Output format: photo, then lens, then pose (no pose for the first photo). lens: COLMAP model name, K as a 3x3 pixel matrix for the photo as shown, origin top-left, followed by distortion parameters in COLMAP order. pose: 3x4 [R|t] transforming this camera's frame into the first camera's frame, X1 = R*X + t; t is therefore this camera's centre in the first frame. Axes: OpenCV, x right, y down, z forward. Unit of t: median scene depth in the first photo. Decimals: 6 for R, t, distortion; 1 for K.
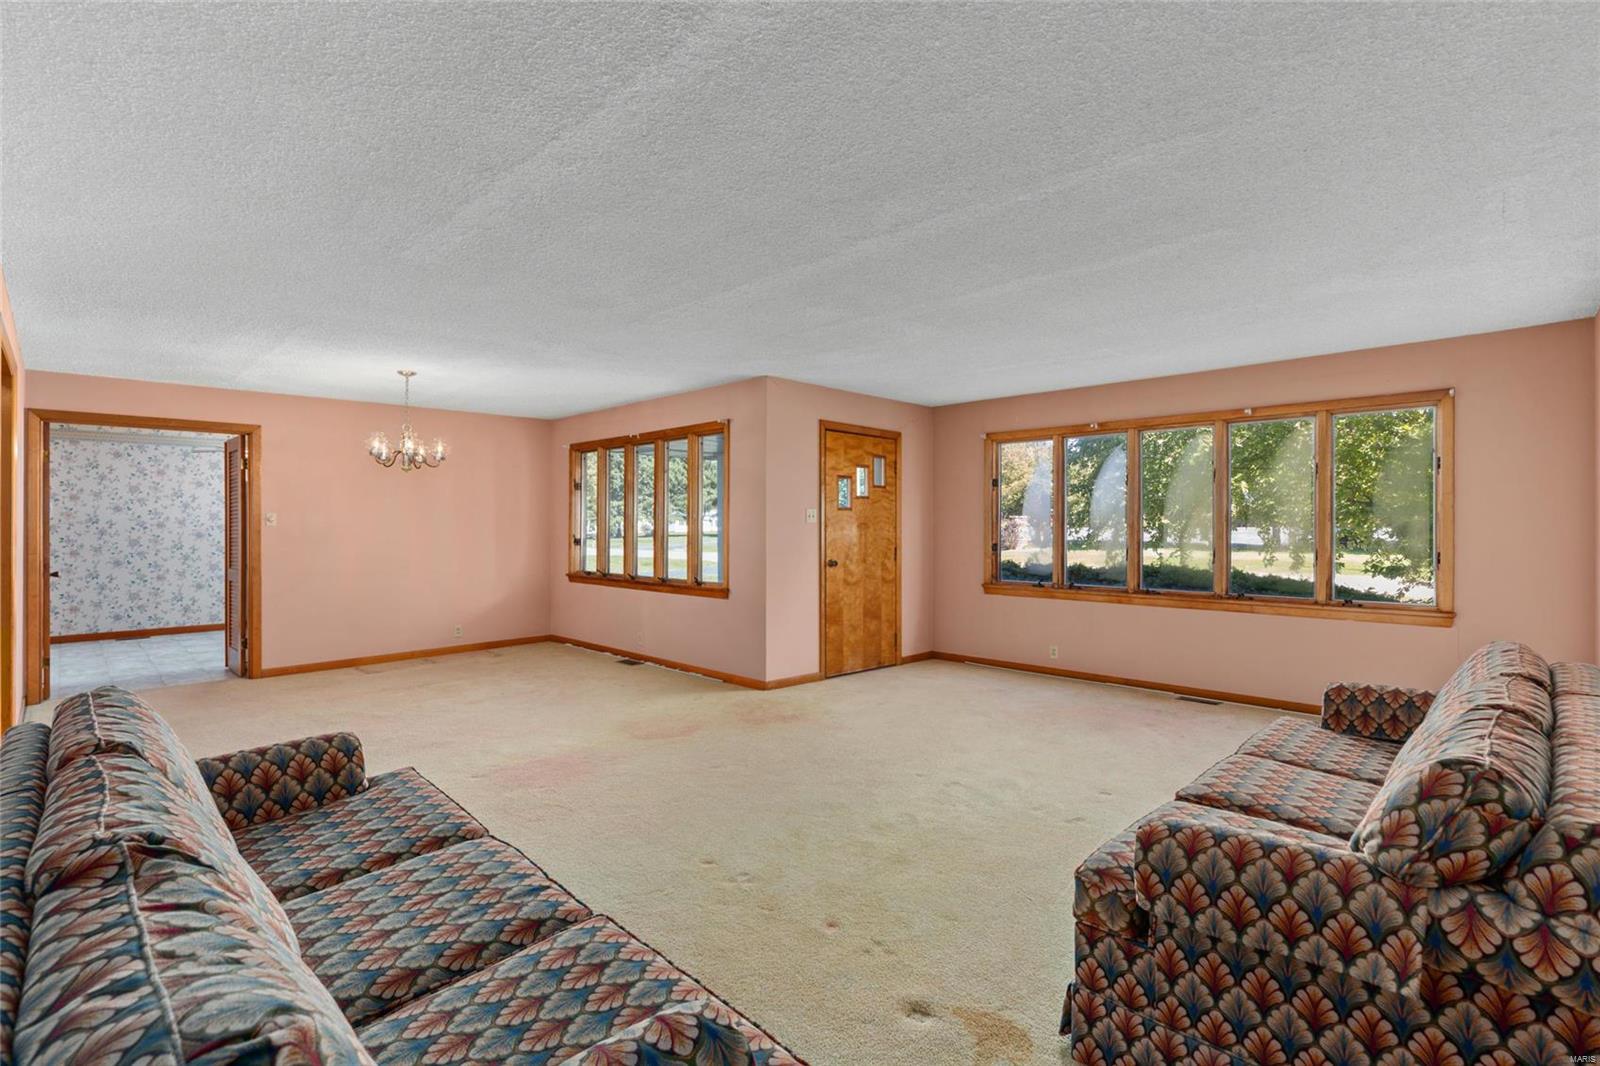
lens RADIAL K [[752.3, 0, 796.9], [0, 752.3, 522.2], [0, 0, 1]] dist [-0.004203, -0.000397]
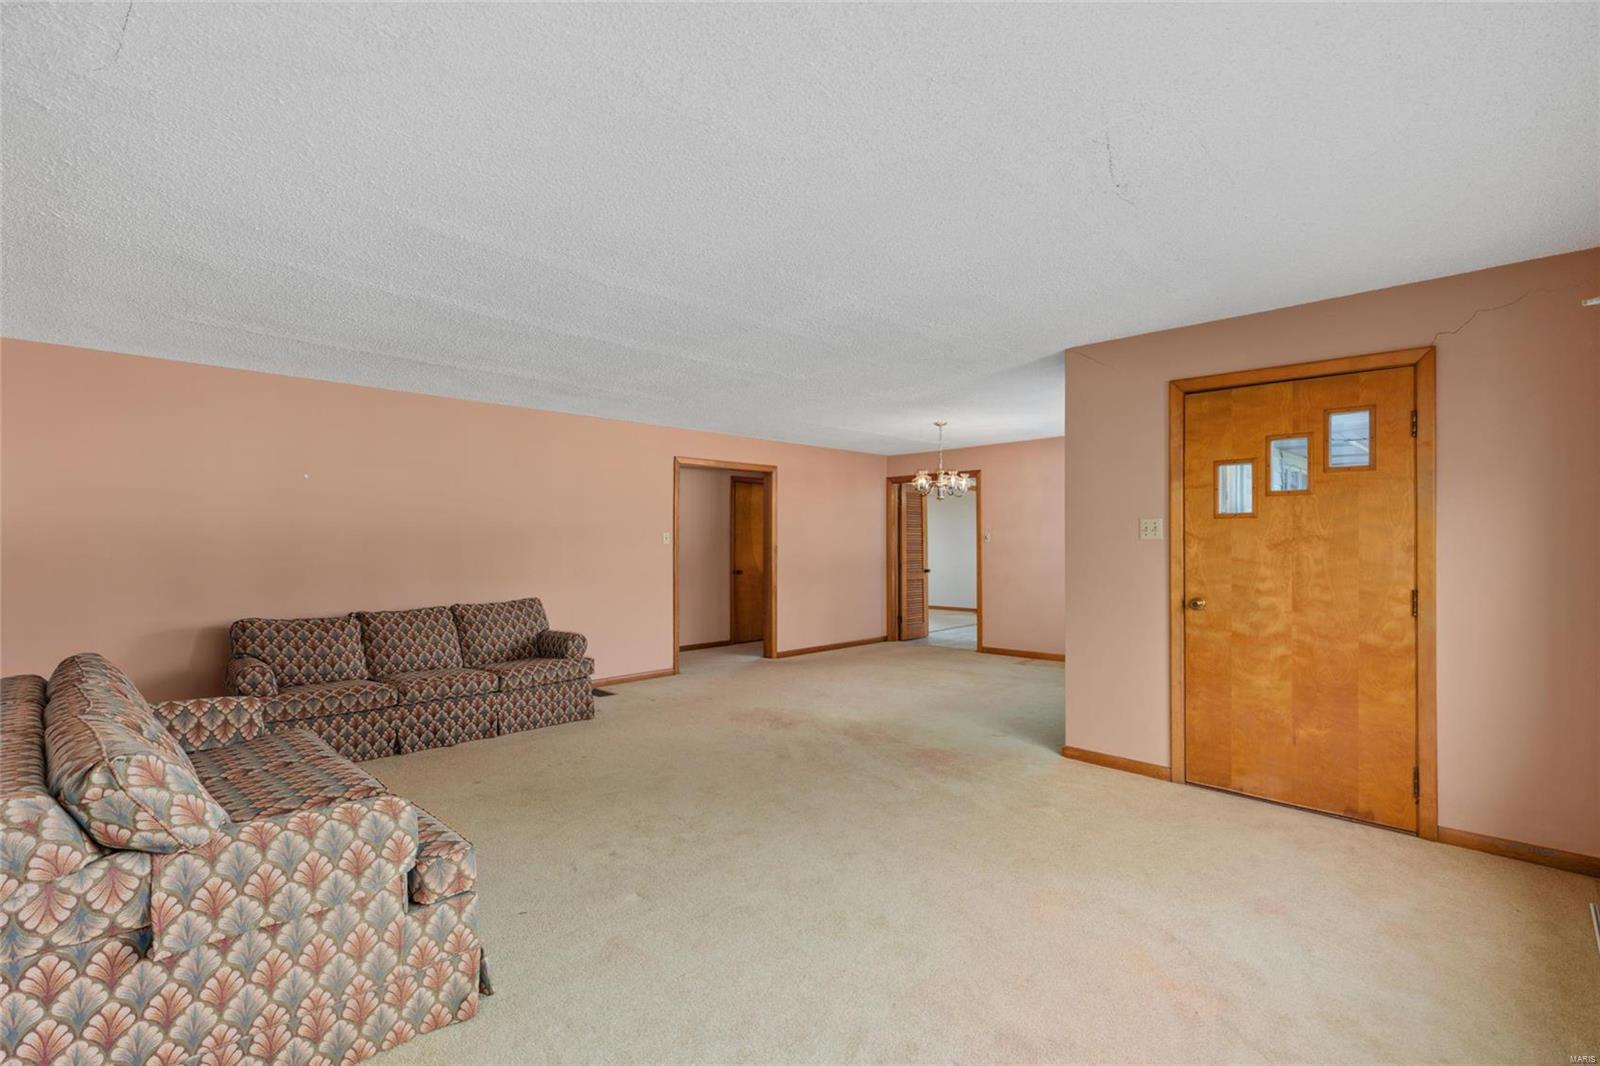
lens RADIAL K [[732.5, 0, 797.9], [0, 732.5, 538.5], [0, 0, 1]] dist [0.002349, 0.000477]
pose [[0.030061, -0.002909, -0.999544, 0.633257], [0.001070, 0.999995, -0.002878, 0.001969], [0.999548, -0.000983, 0.030064, 0.631164]]
